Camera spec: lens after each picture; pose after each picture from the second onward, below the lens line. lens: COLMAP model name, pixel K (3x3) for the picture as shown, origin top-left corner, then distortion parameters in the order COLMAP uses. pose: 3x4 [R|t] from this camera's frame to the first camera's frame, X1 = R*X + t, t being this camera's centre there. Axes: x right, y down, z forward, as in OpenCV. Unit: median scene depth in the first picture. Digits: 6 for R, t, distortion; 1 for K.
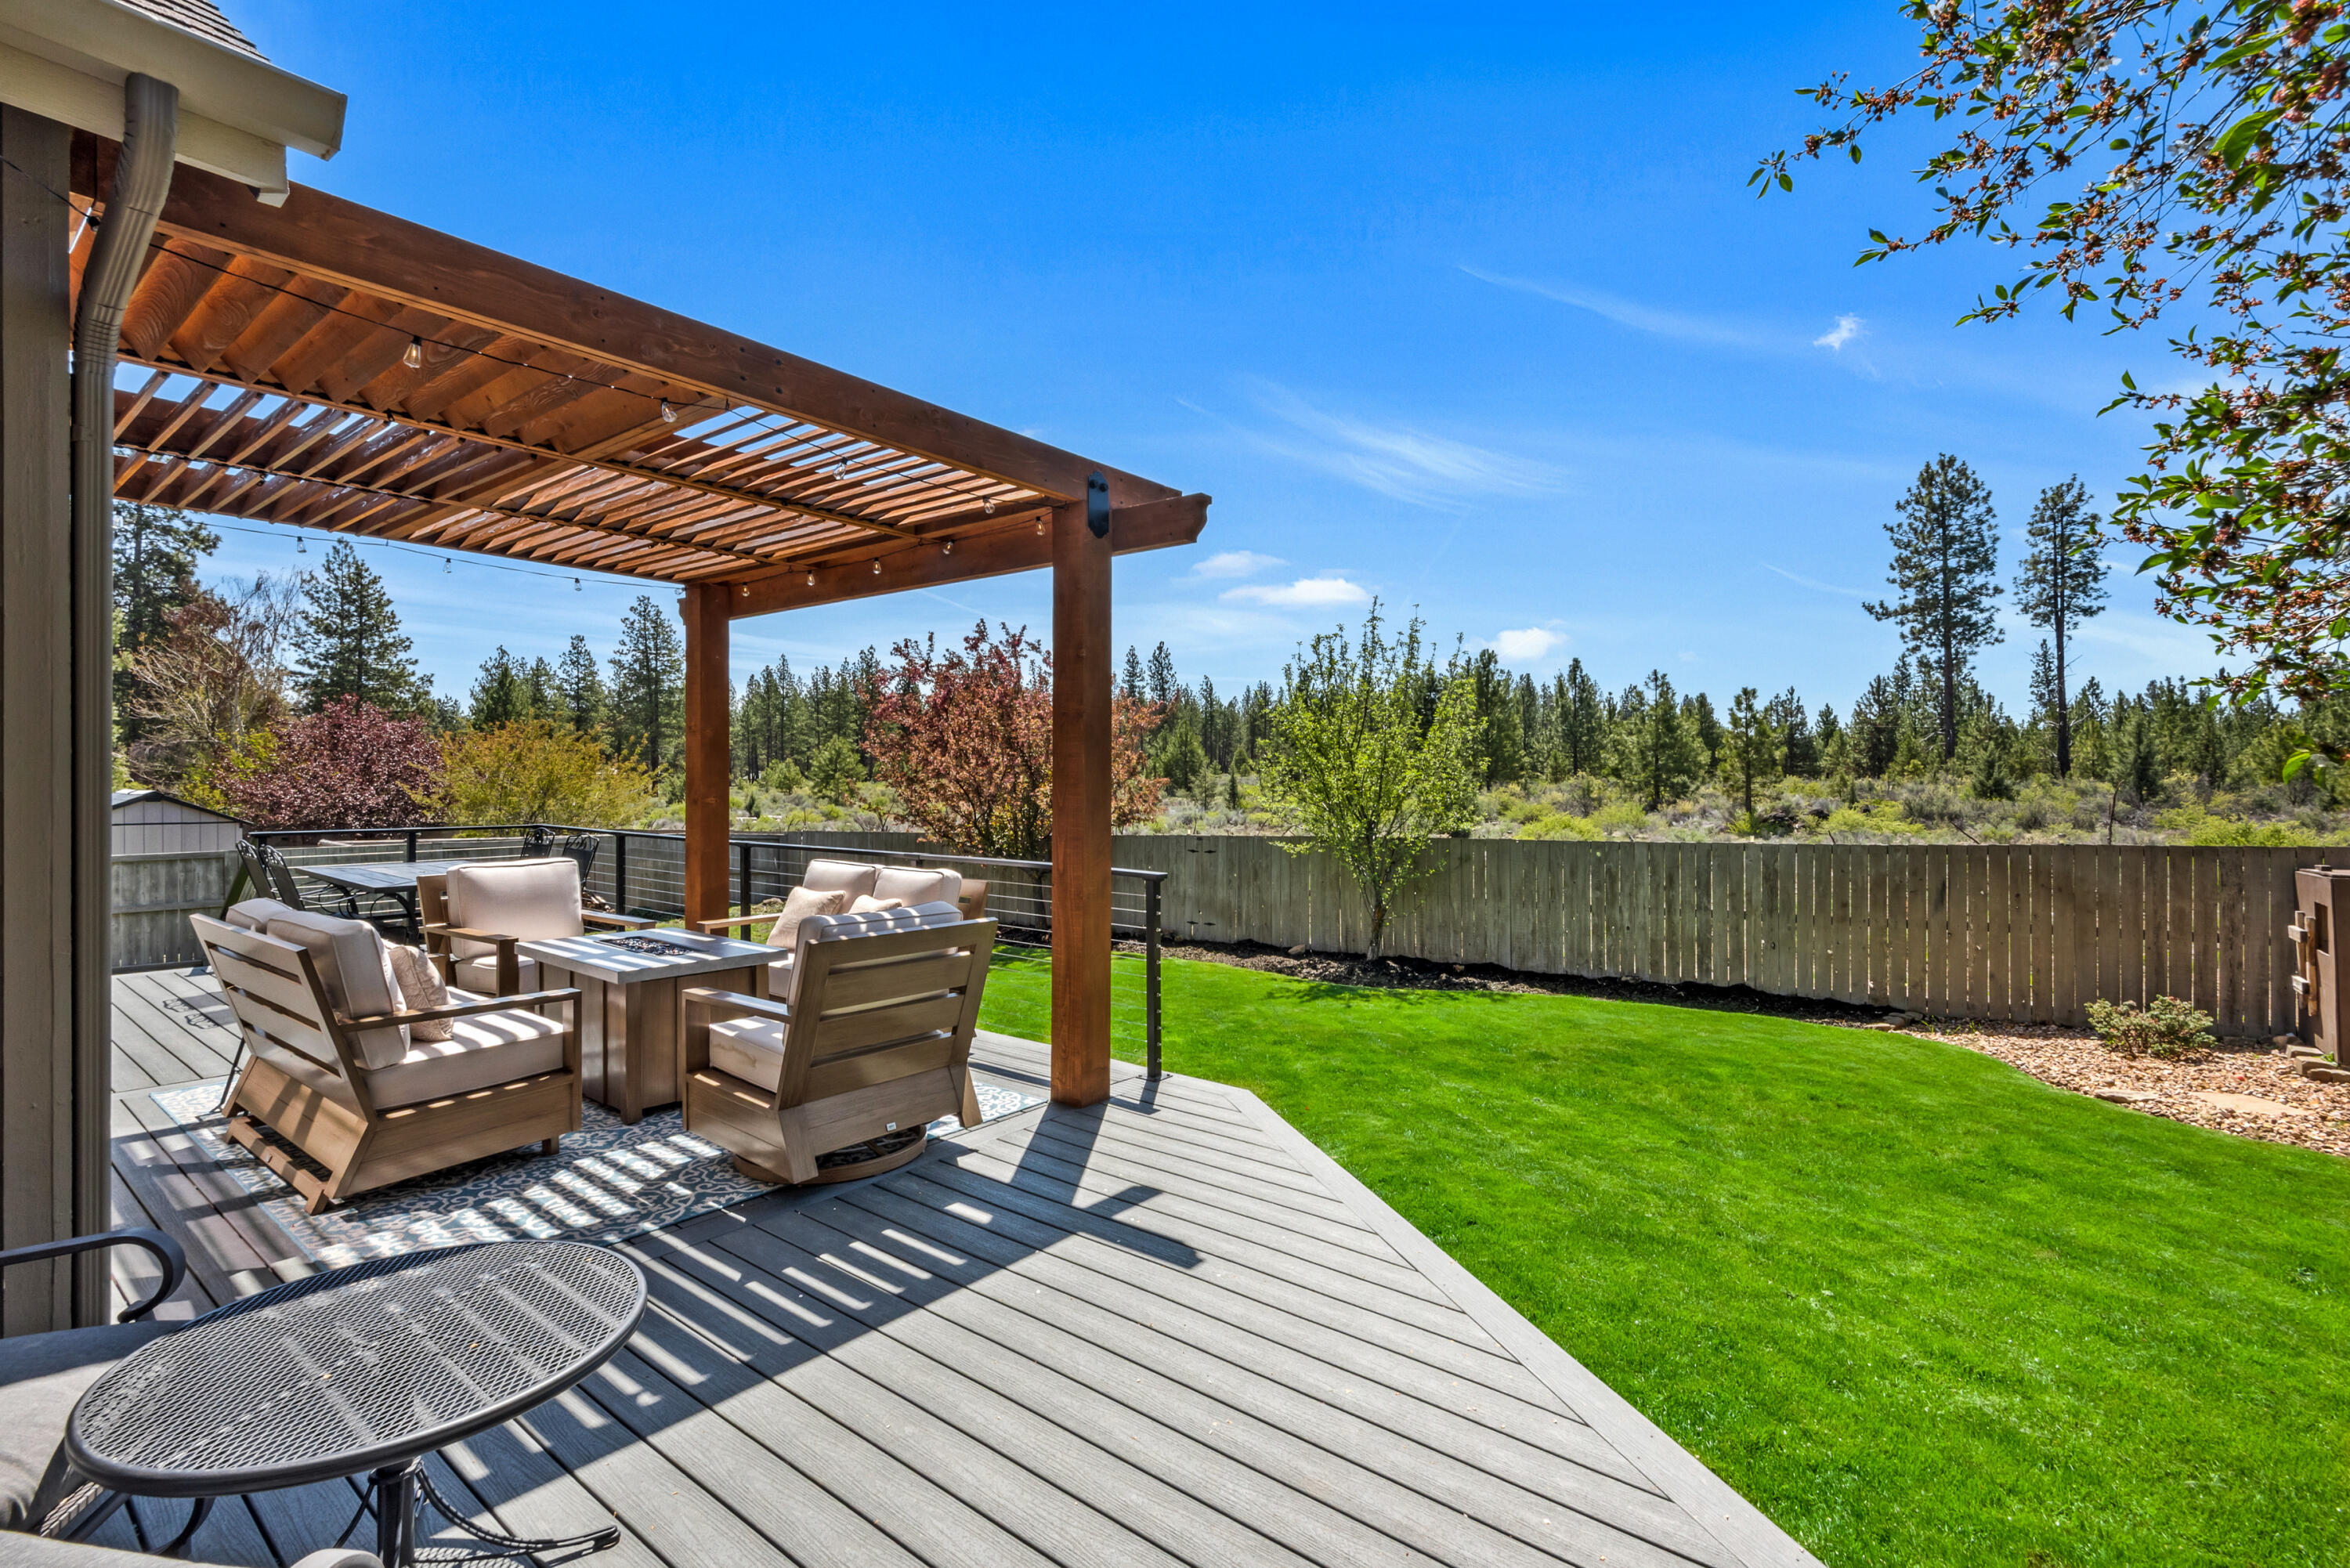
lens RADIAL K [[1074.4, 0, 1172.5], [0, 1074.4, 820.6], [0, 0, 1]] dist [0.002784, -0.005706]
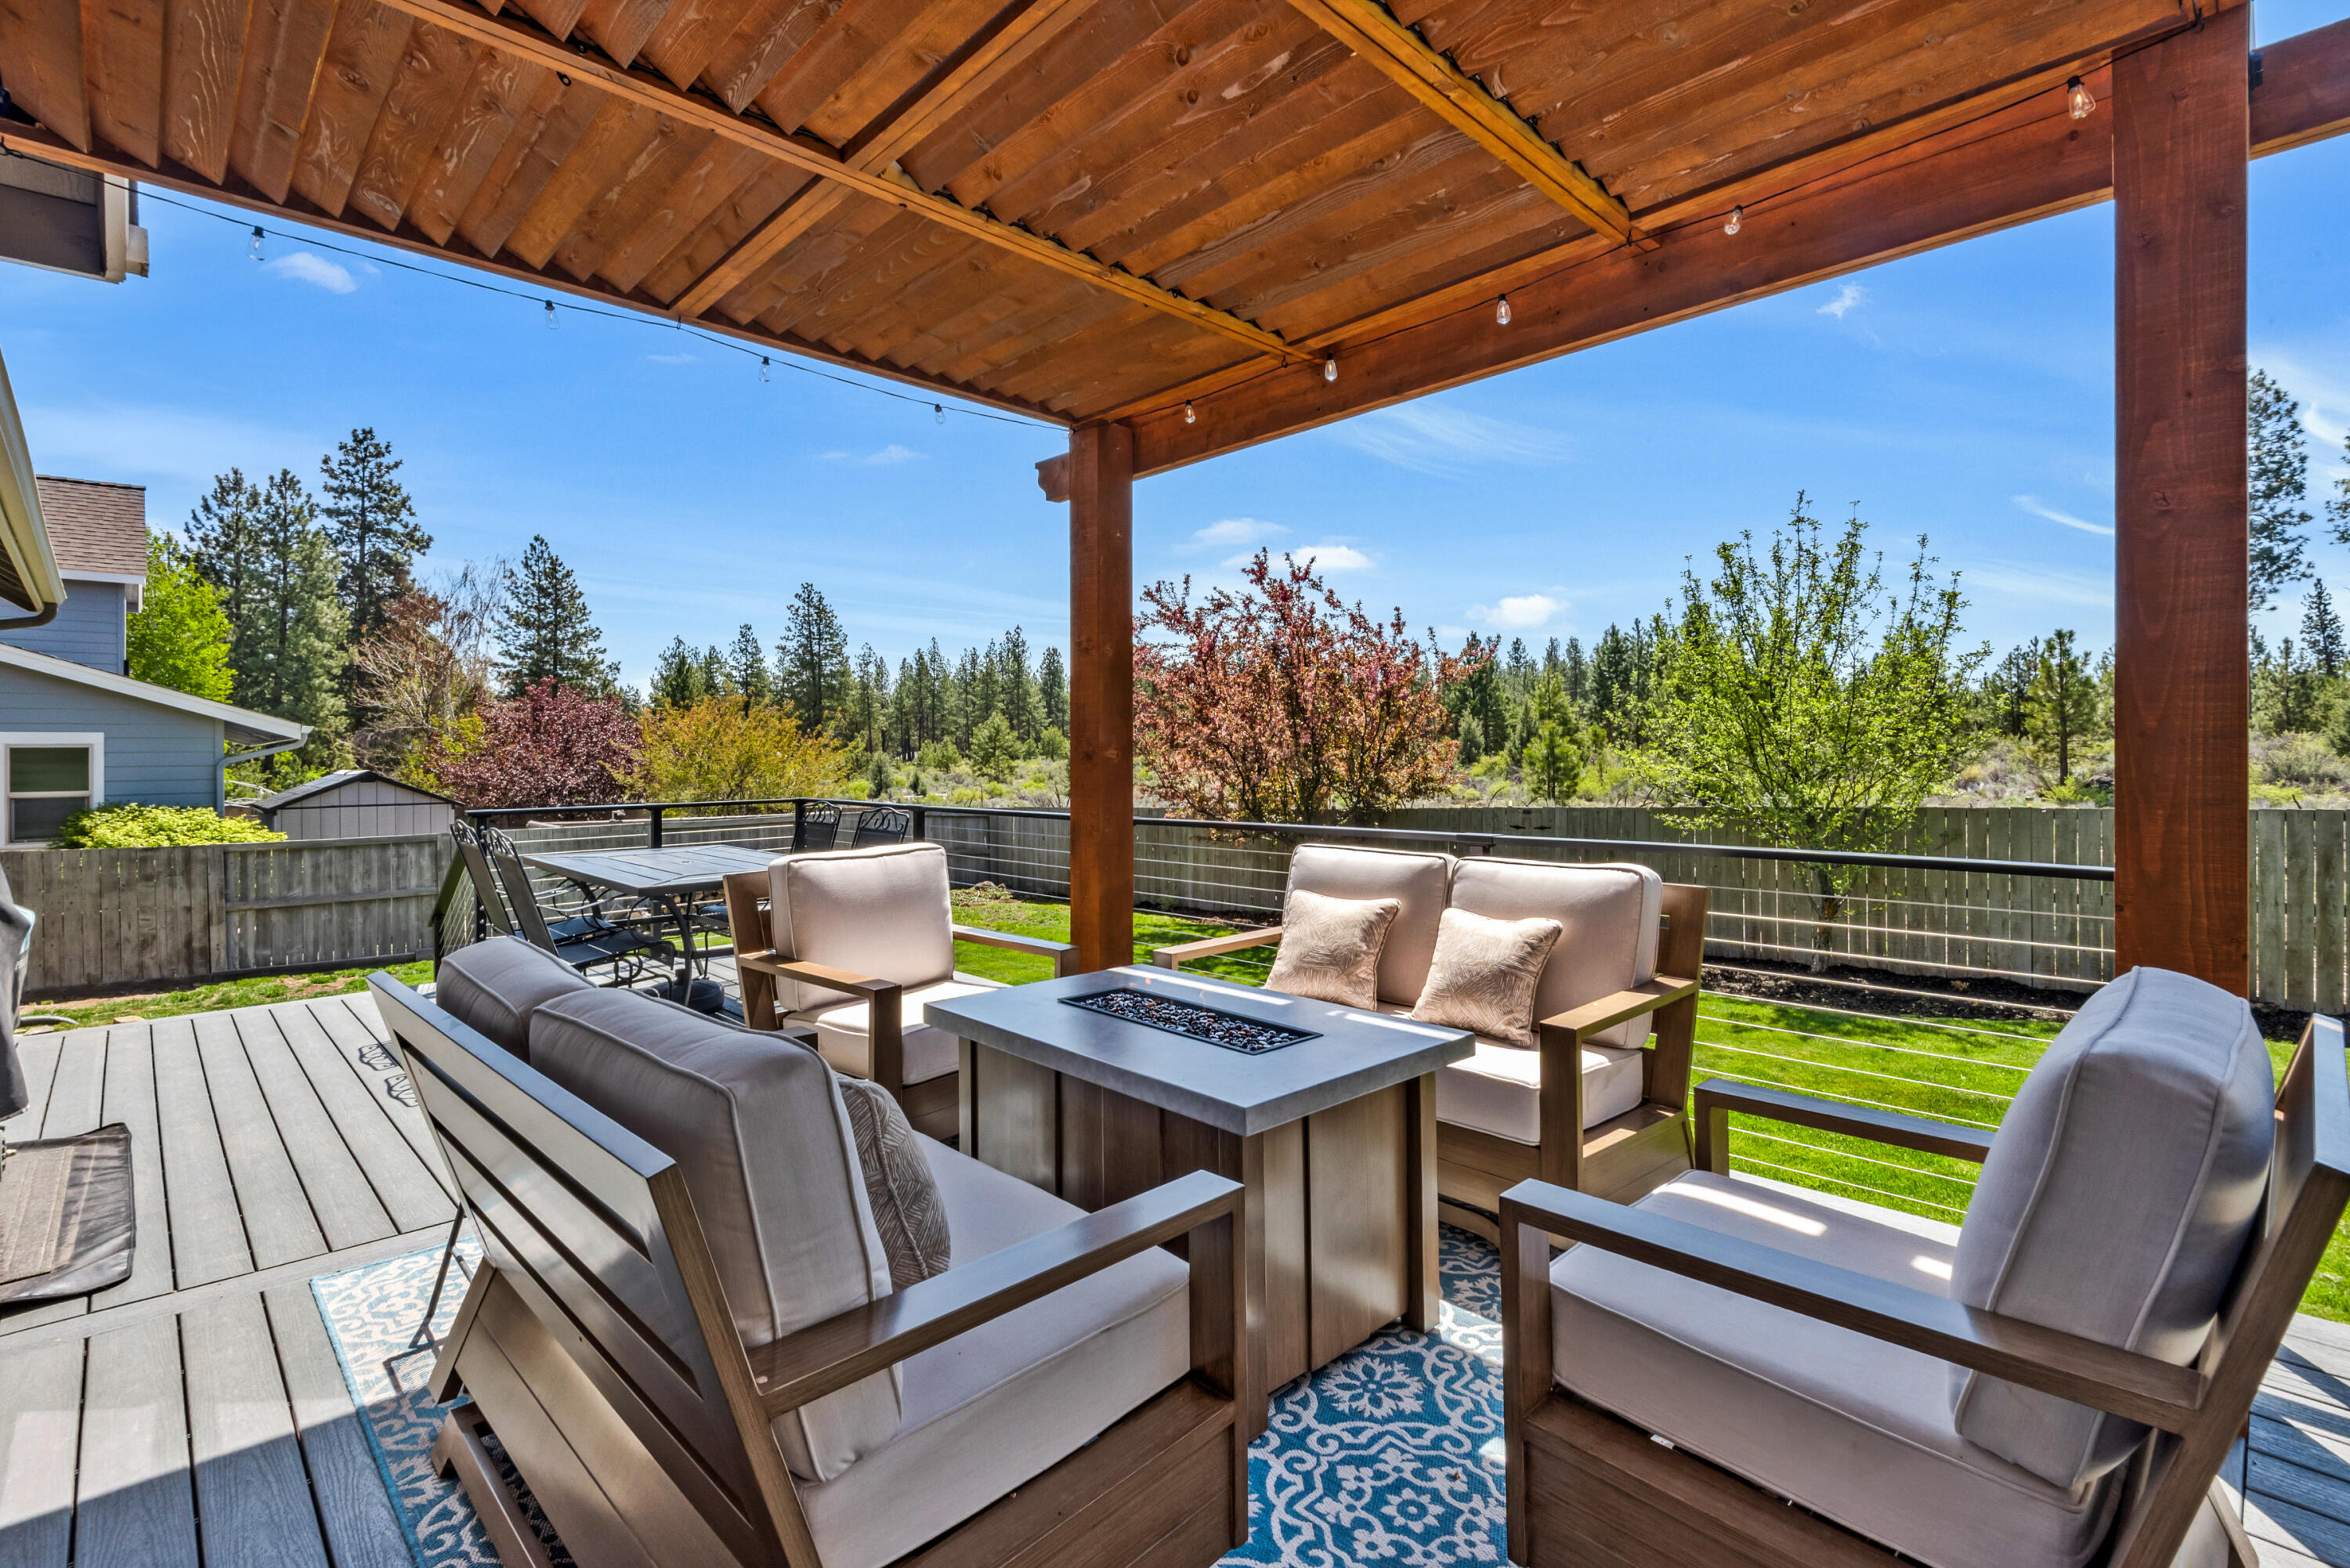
lens RADIAL K [[1080.9, 0, 1179.2], [0, 1080.9, 787.1], [0, 0, 1]] dist [0.000087, -0.000317]
pose [[0.992452, -0.011734, -0.122072, -0.026647], [0.010669, 0.999899, -0.009372, 0.000739], [0.122170, 0.007999, 0.992477, 0.030327]]
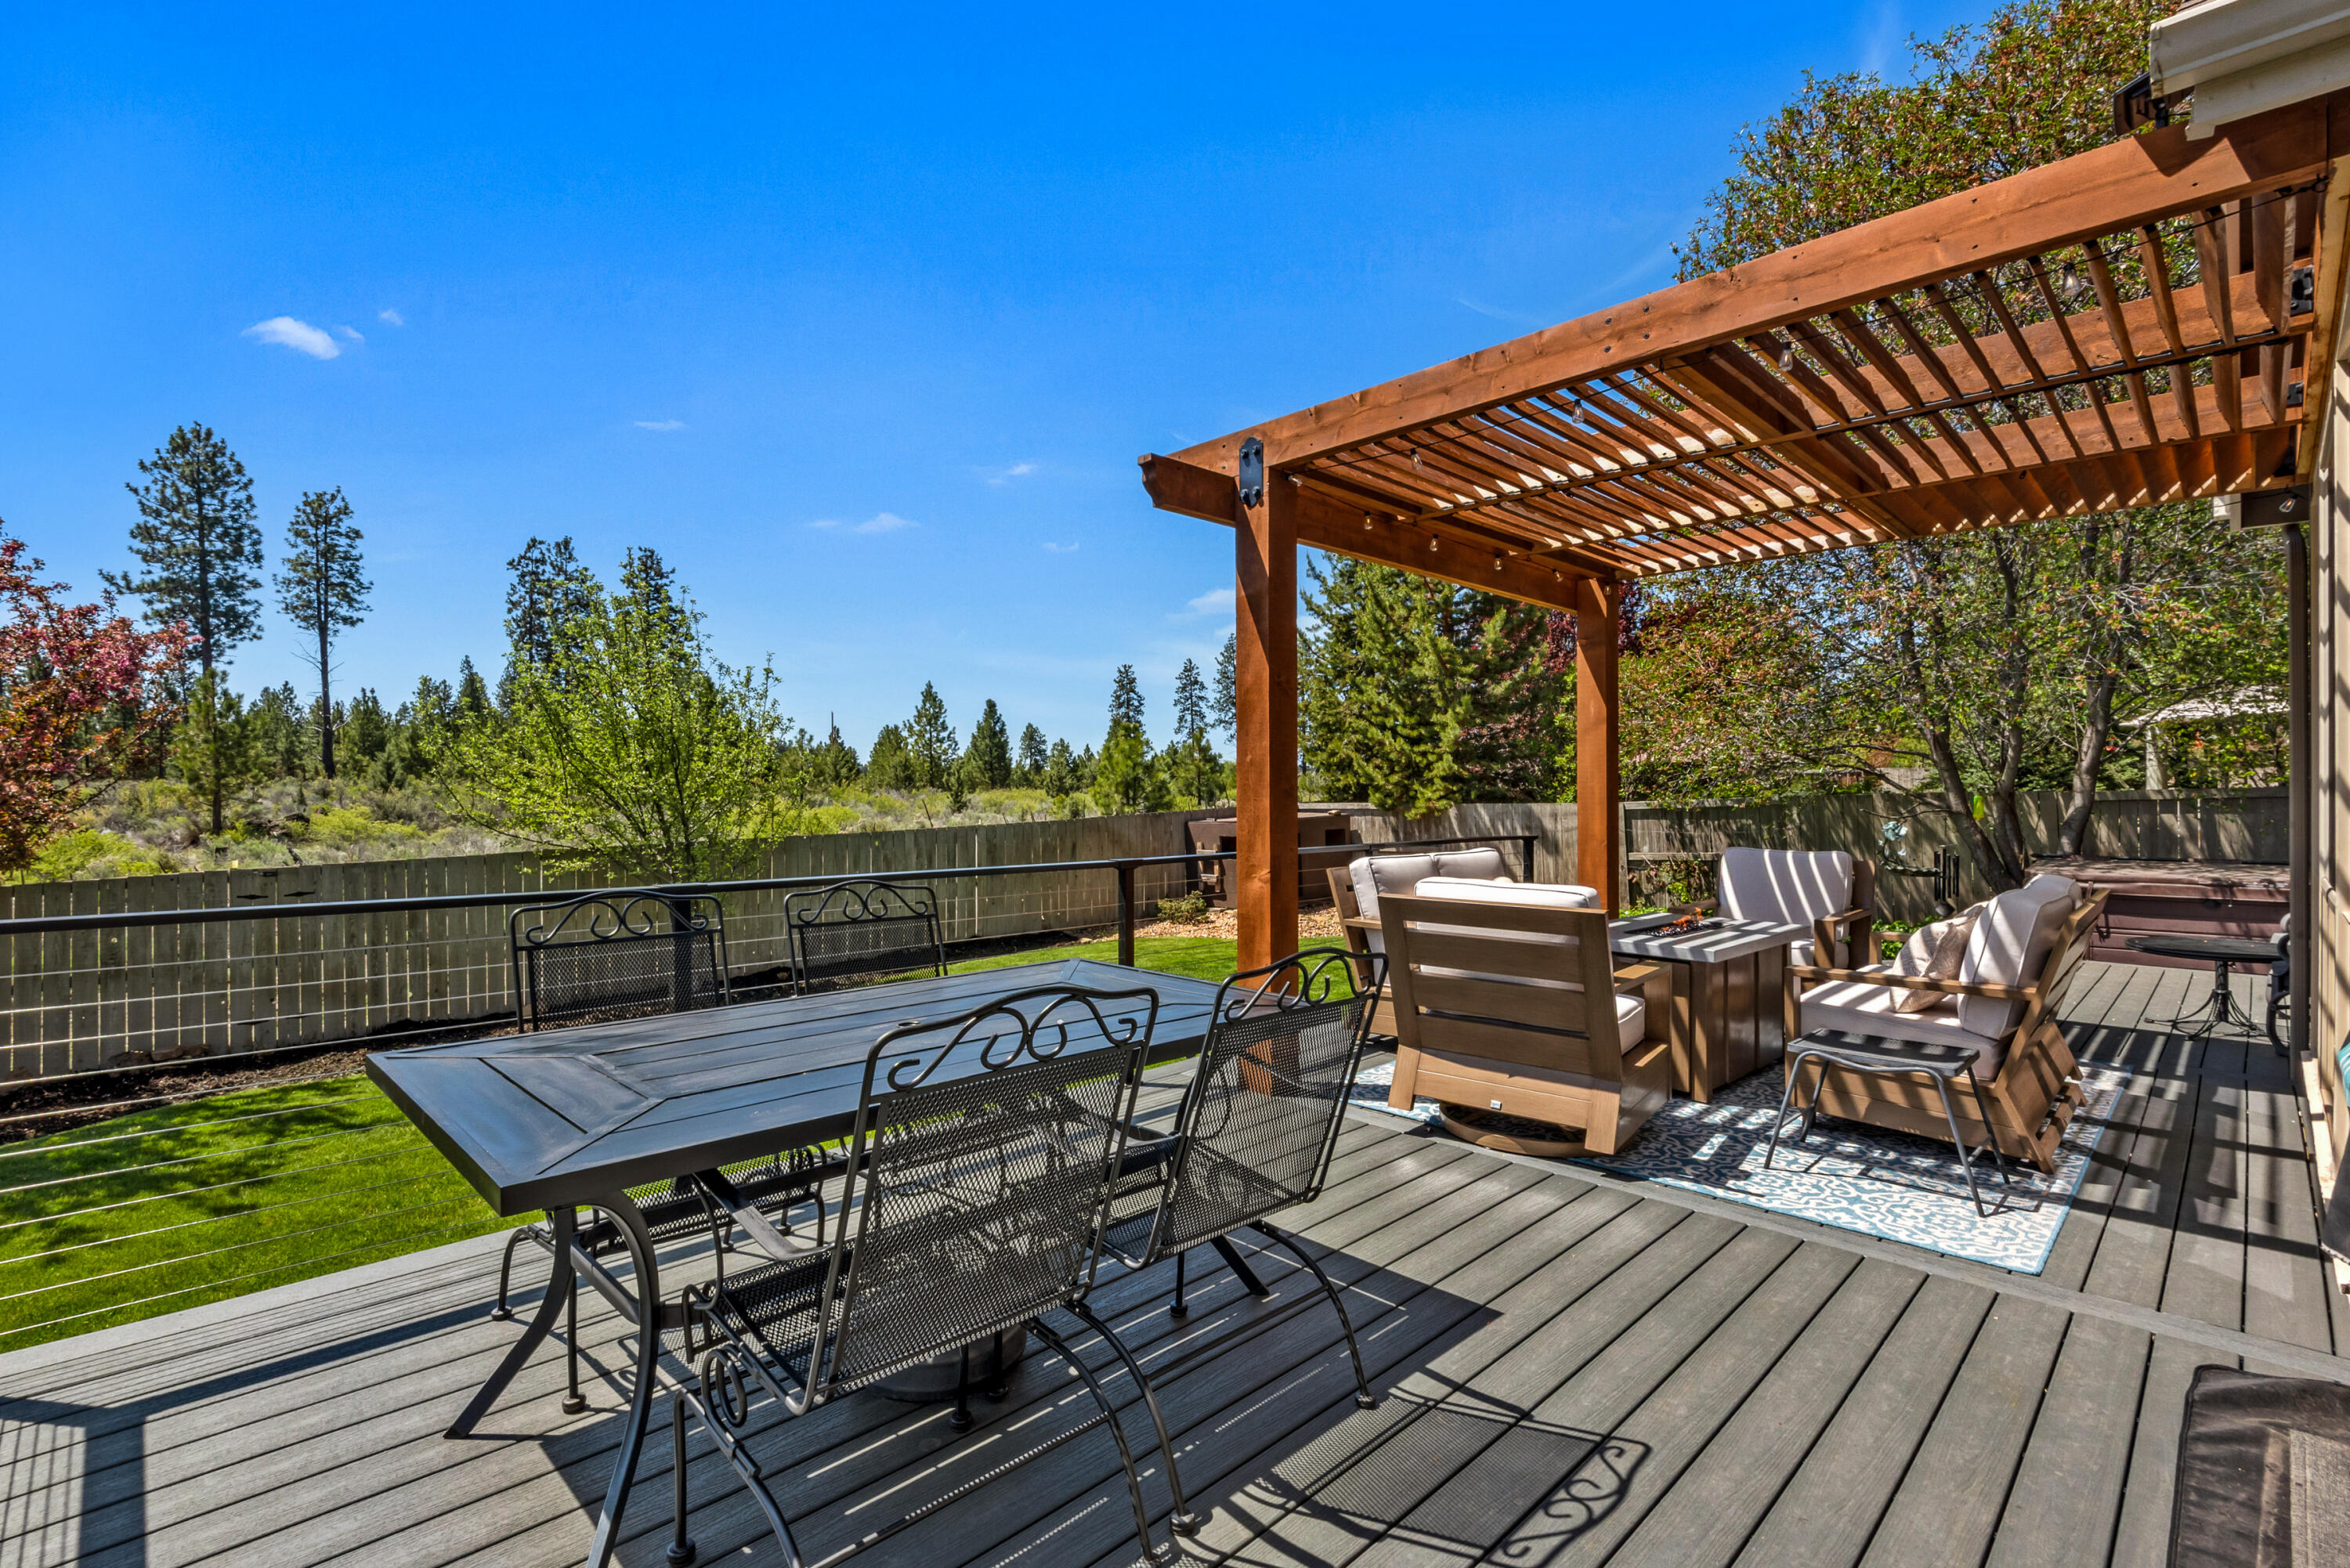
lens RADIAL K [[1080.9, 0, 1179.2], [0, 1080.9, 787.1], [0, 0, 1]] dist [0.000087, -0.000317]
pose [[0.113685, -0.002439, 0.993514, -0.096919], [0.037224, 0.999305, -0.001806, -0.001844], [-0.992819, 0.037188, 0.113697, 0.084361]]
